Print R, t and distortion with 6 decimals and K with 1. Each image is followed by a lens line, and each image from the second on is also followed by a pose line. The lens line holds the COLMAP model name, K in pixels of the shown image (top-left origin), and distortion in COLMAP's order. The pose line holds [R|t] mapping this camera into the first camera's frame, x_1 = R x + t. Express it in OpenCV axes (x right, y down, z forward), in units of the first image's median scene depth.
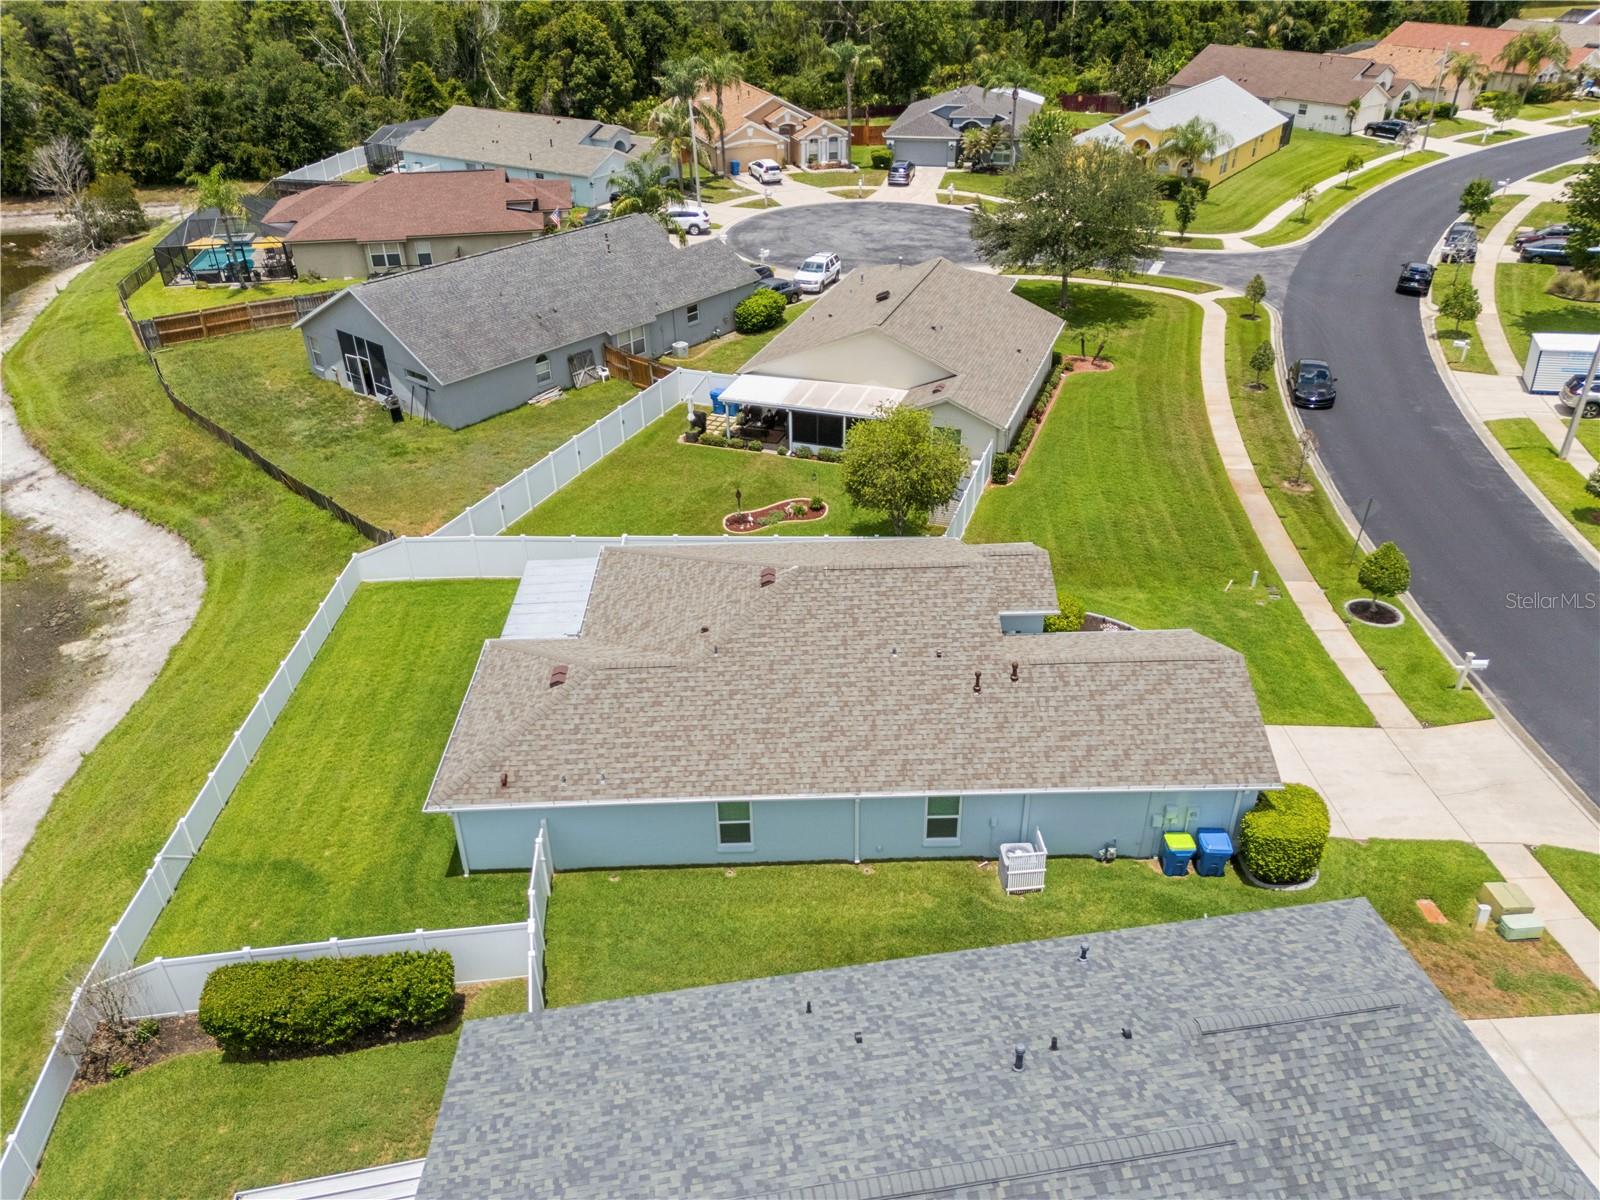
lens RADIAL K [[1173.1, 0, 801.0], [0, 1173.1, 604.6], [0, 0, 1]] dist [0.088168, -0.088315]
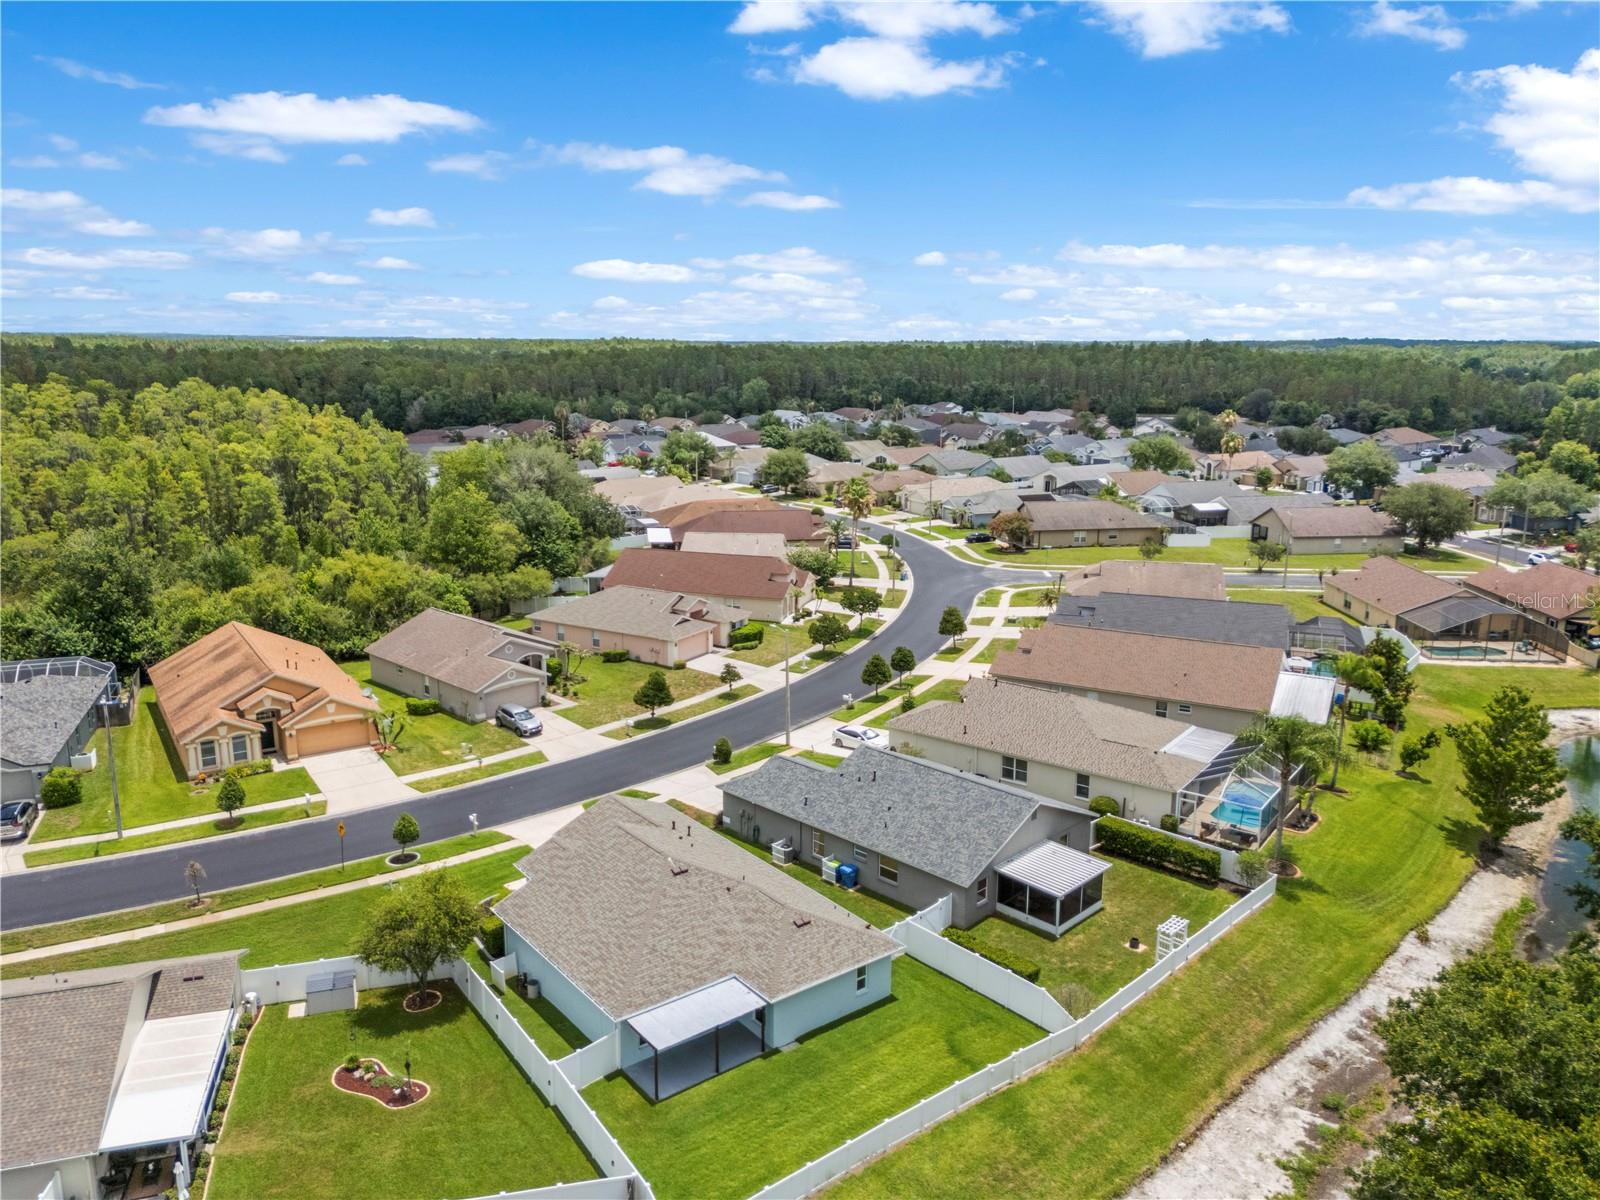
lens RADIAL K [[1173.8, 0, 800.0], [0, 1173.8, 600.0], [0, 0, 1]] dist [0.128453, -0.171164]
pose [[-0.594140, -0.160345, 0.788218, -0.758967], [0.420605, 0.773351, 0.474362, -0.569158], [-0.685631, 0.613366, -0.392037, 0.716330]]
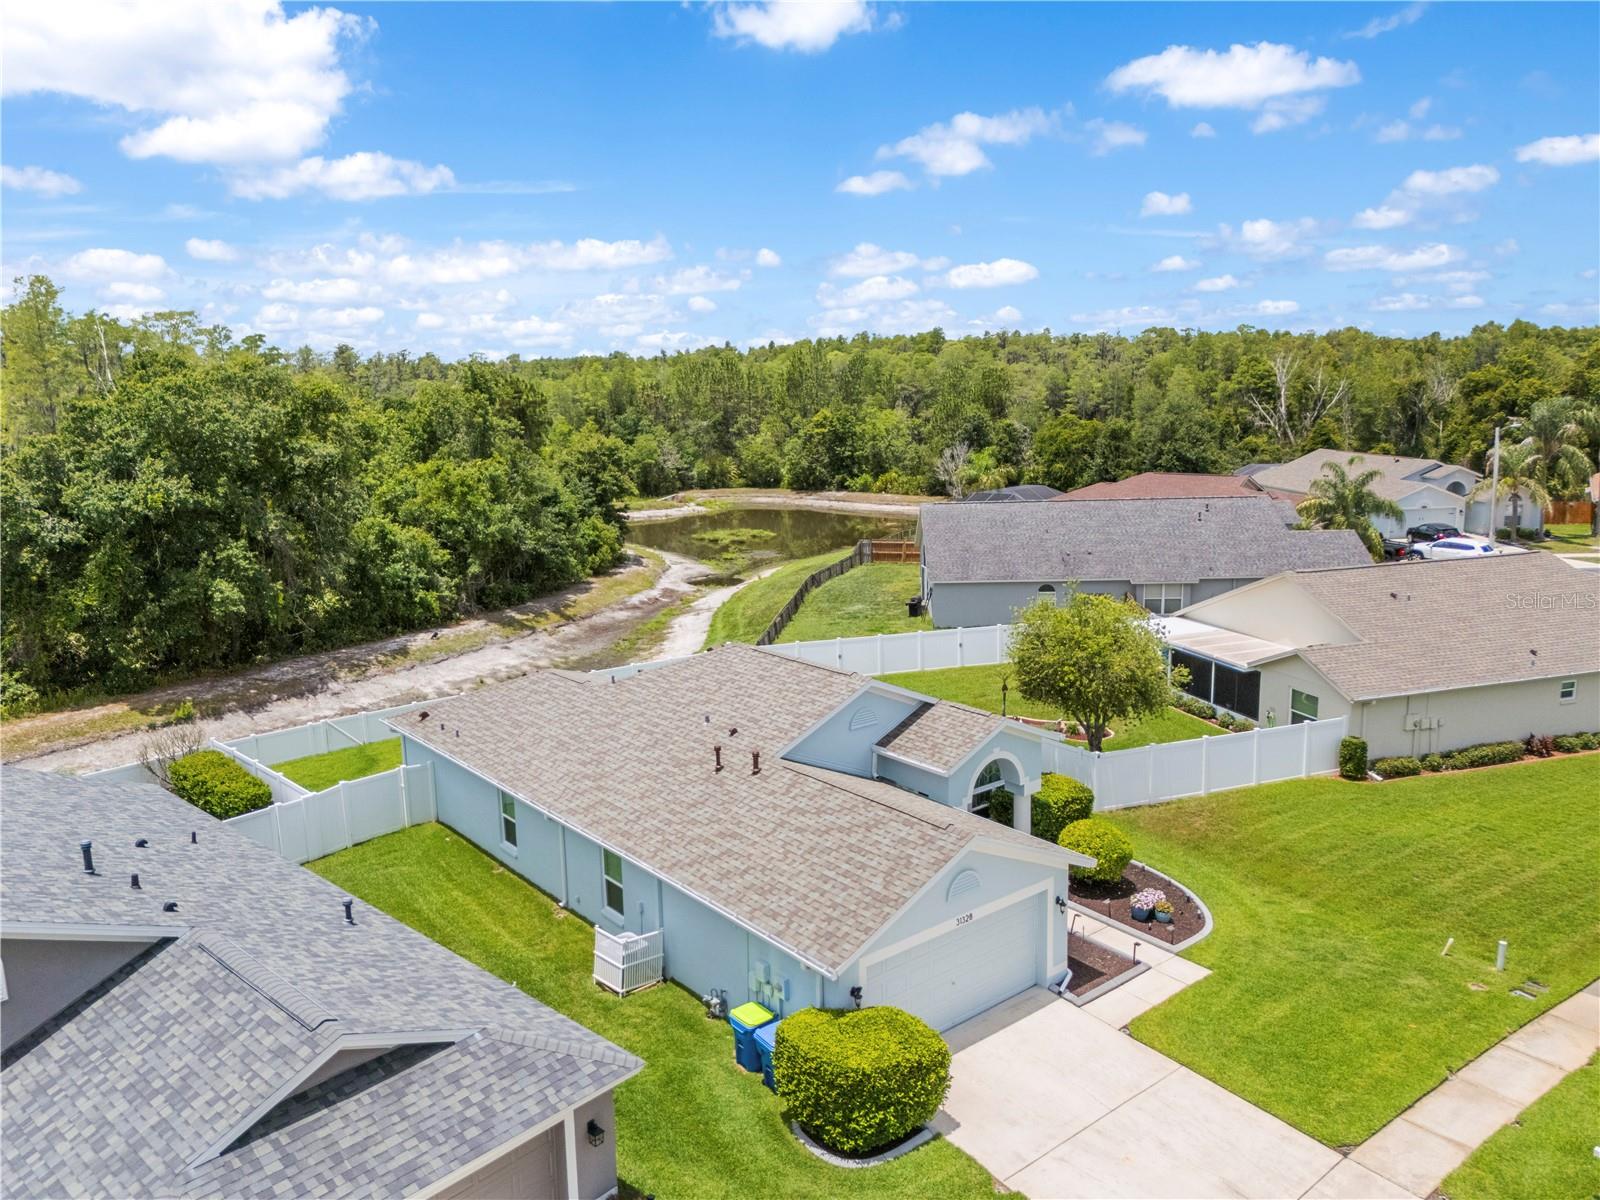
lens RADIAL K [[1173.1, 0, 801.0], [0, 1173.1, 604.6], [0, 0, 1]] dist [0.088168, -0.088315]
pose [[0.611154, 0.149257, -0.777312, 0.426775], [-0.398672, 0.906437, -0.139400, 0.029678], [0.683778, 0.395088, 0.613477, 0.232249]]
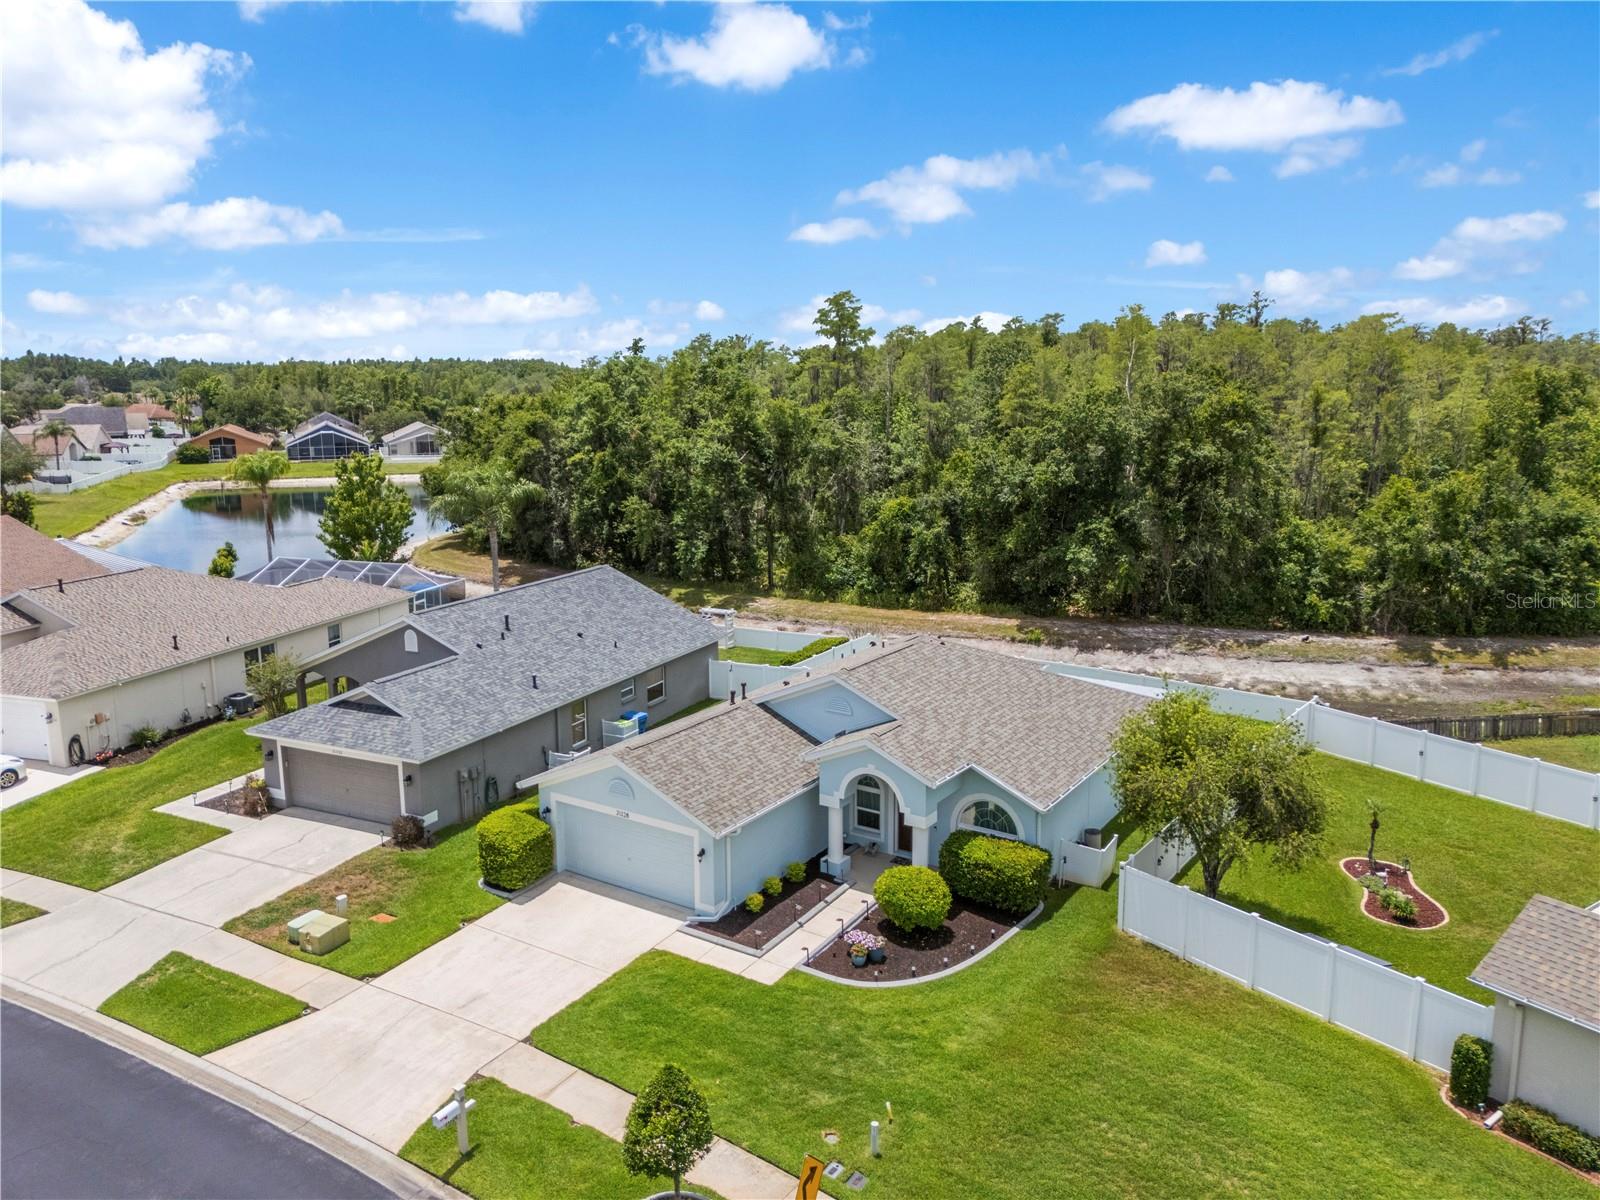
lens RADIAL K [[1173.1, 0, 801.0], [0, 1173.1, 604.6], [0, 0, 1]] dist [0.088168, -0.088315]
pose [[-0.569228, 0.176217, -0.803073, 0.546912], [-0.415043, 0.781583, 0.465689, -0.303766], [0.709731, 0.598393, -0.371761, 0.726878]]
